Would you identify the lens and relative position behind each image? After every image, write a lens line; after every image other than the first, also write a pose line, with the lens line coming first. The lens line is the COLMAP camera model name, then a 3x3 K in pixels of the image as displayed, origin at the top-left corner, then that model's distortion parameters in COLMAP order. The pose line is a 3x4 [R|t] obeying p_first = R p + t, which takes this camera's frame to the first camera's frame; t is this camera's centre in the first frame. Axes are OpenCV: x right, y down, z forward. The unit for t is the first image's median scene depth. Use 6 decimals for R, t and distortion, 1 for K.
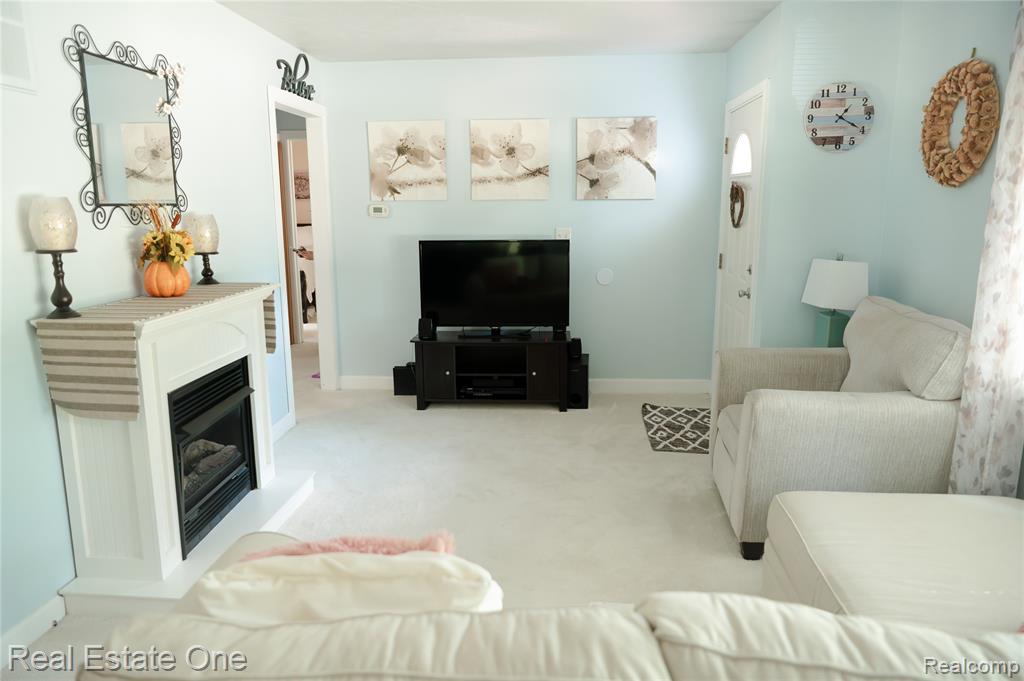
lens RADIAL K [[702.6, 0, 512.0], [0, 702.6, 340.5], [0, 0, 1]] dist [-0.014498, 0.003433]
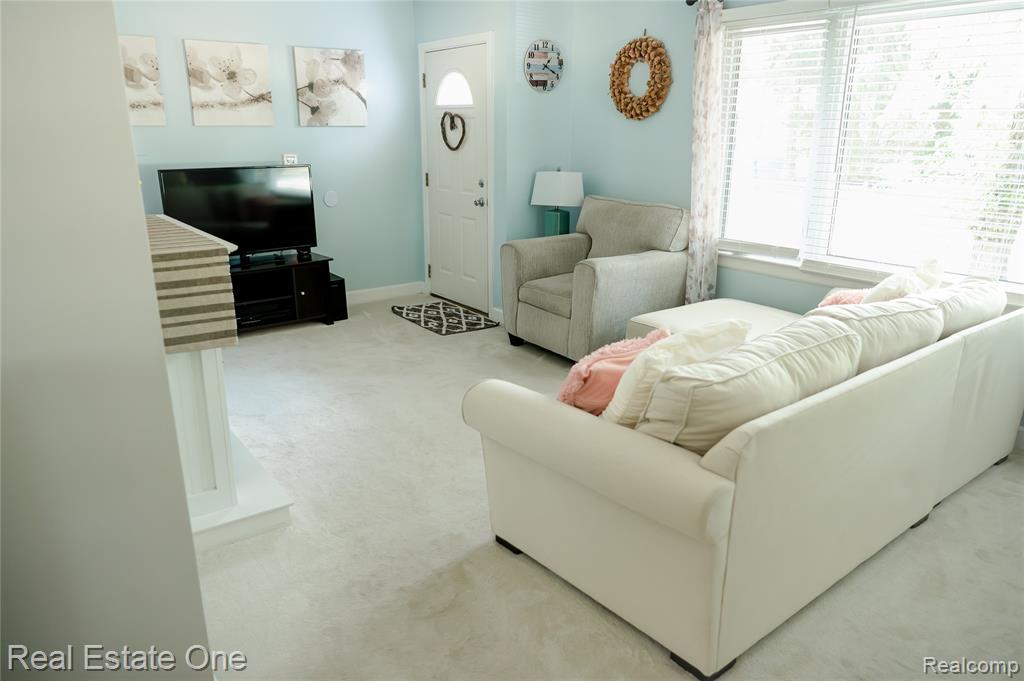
lens RADIAL K [[702.6, 0, 512.0], [0, 702.6, 340.5], [0, 0, 1]] dist [-0.014498, 0.003433]
pose [[0.756825, -0.181948, 0.627782, -0.458857], [0.120376, 0.982845, 0.139735, 0.007714], [-0.642437, -0.030185, 0.765744, -0.021231]]
